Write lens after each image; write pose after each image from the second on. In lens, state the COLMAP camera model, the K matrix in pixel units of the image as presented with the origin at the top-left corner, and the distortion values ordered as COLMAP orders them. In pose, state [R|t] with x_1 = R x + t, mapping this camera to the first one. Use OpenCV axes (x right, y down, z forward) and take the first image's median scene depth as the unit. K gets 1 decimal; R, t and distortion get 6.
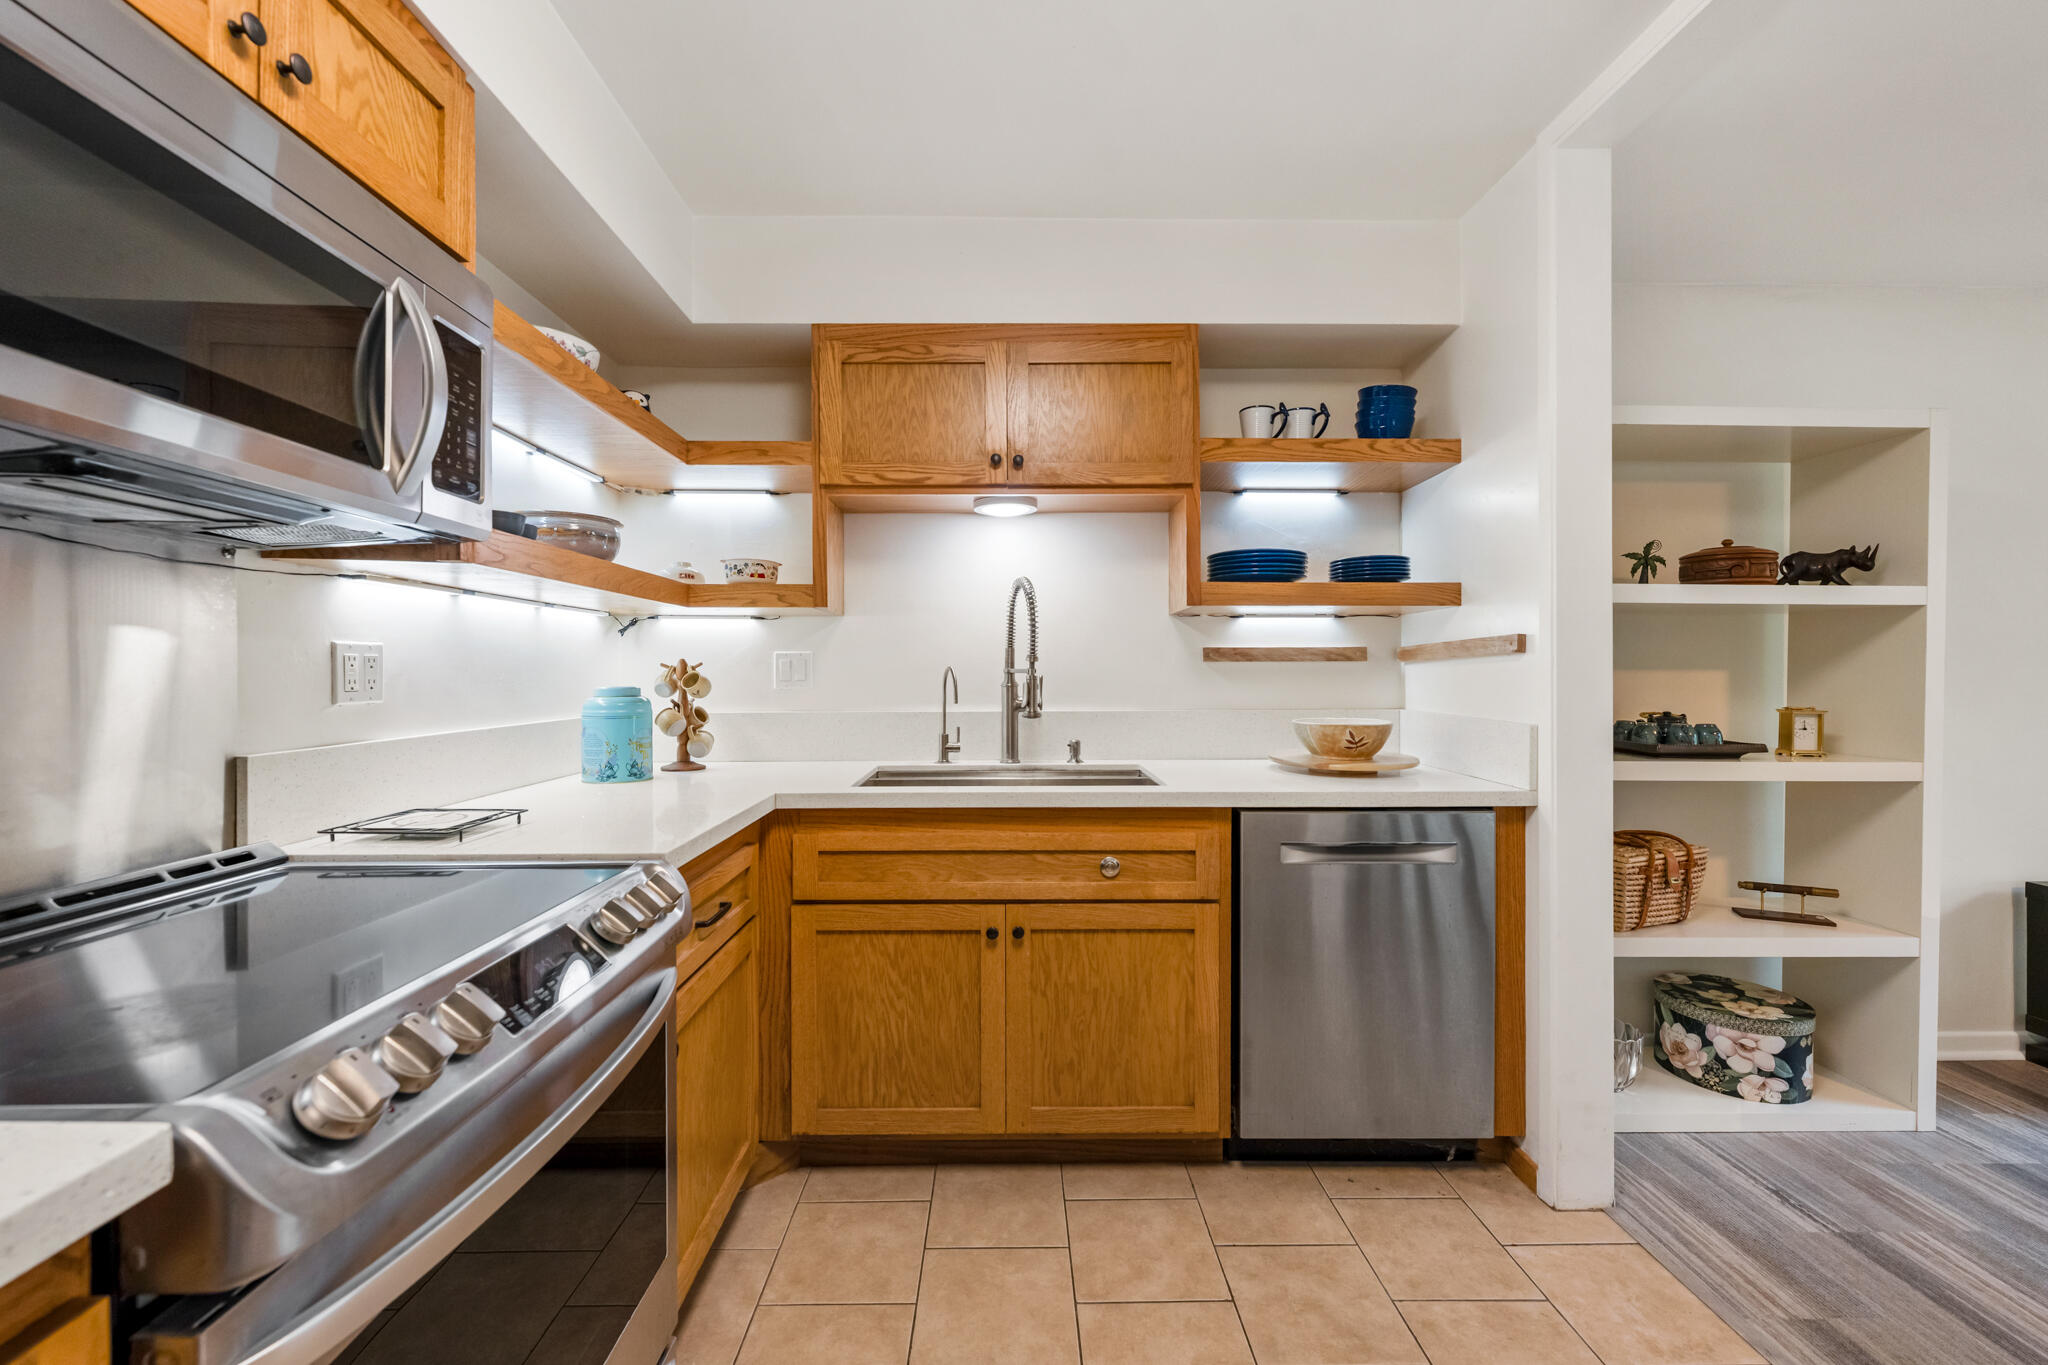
lens RADIAL K [[828.8, 0, 1002.8], [0, 828.8, 666.0], [0, 0, 1]] dist [0.001564, -0.001458]
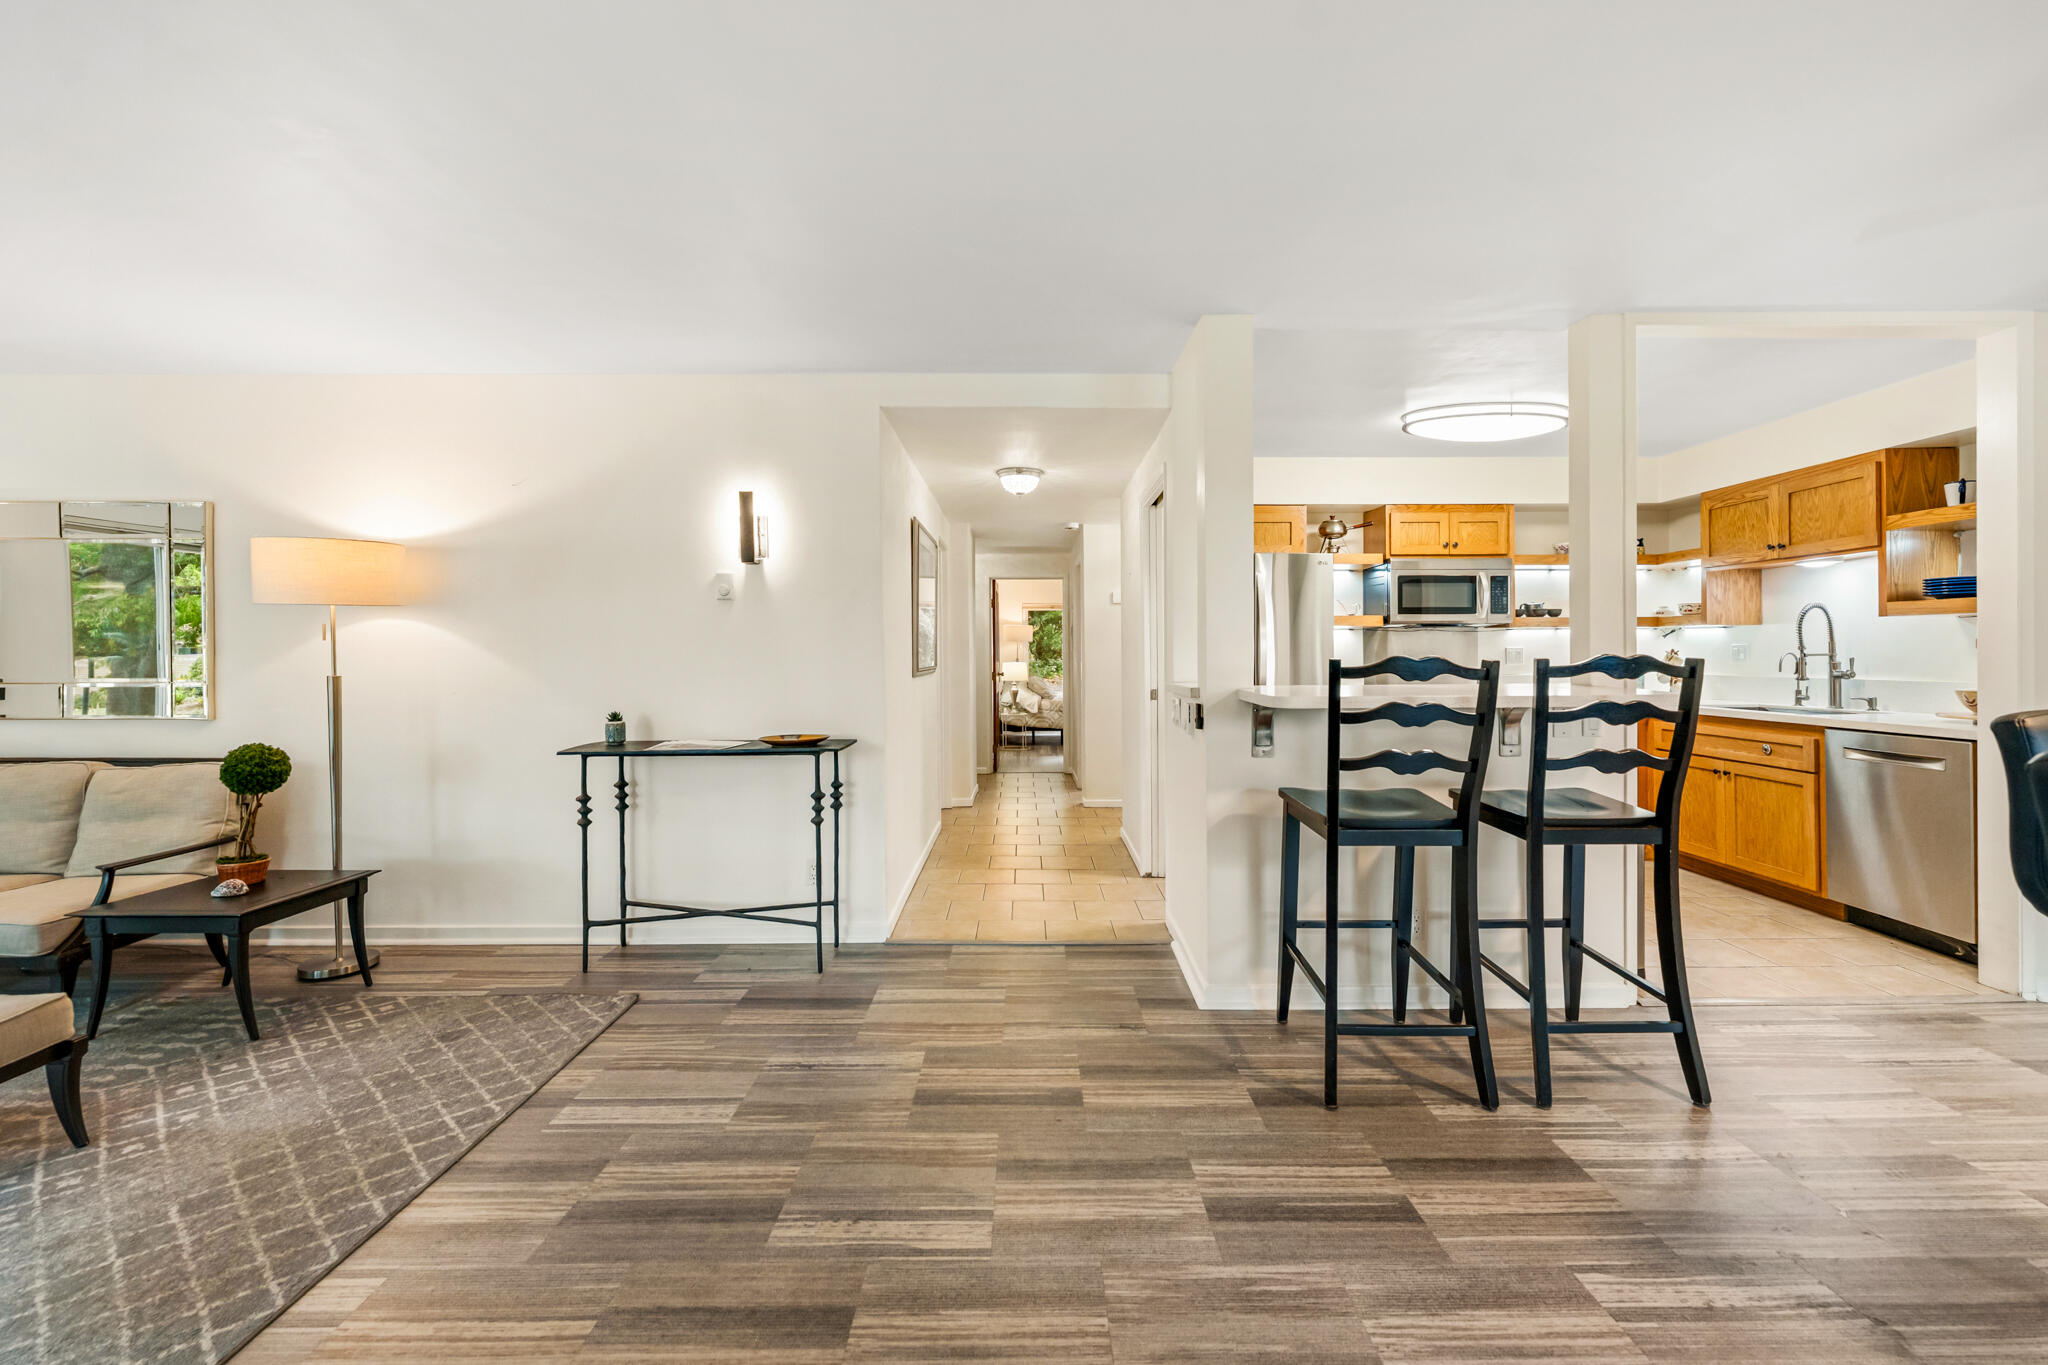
lens RADIAL K [[828.8, 0, 1044.1], [0, 828.8, 656.4], [0, 0, 1]] dist [0.001564, -0.001458]
pose [[0.014435, 0.004459, -0.999886, 1.902697], [0.010238, 0.999937, 0.004607, -0.016668], [0.999843, -0.010303, 0.014388, -0.734909]]
